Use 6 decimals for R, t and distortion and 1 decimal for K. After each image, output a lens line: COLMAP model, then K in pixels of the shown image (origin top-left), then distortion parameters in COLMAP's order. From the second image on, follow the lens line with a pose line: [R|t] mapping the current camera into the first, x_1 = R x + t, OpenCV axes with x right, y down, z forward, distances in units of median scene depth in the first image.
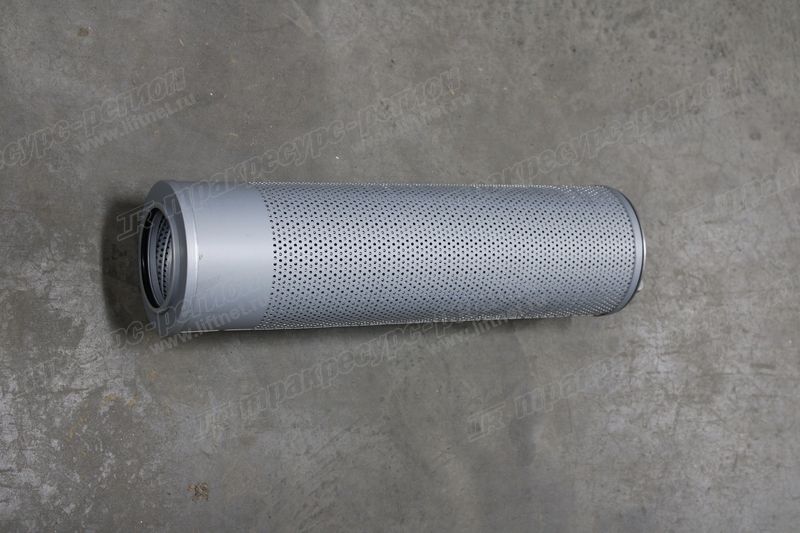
lens RADIAL K [[1336.3, 0, 400.0], [0, 1336.3, 266.5], [0, 0, 1]] dist [-0.005210, 0.119602]
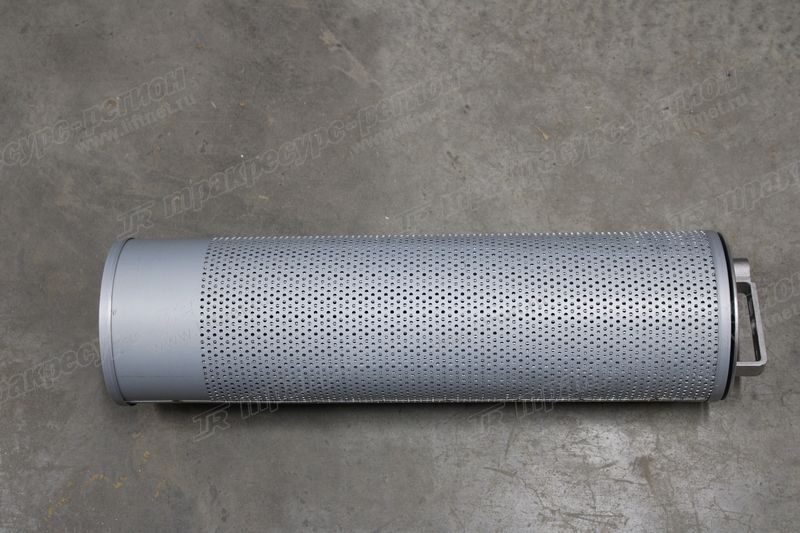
lens RADIAL K [[1336.3, 0, 400.0], [0, 1336.3, 266.5], [0, 0, 1]] dist [-0.005210, 0.119602]
pose [[0.854405, -0.062517, -0.515834, 0.398535], [-0.014908, 0.989378, -0.144602, 0.074032], [0.519394, 0.131239, 0.844397, 0.267638]]
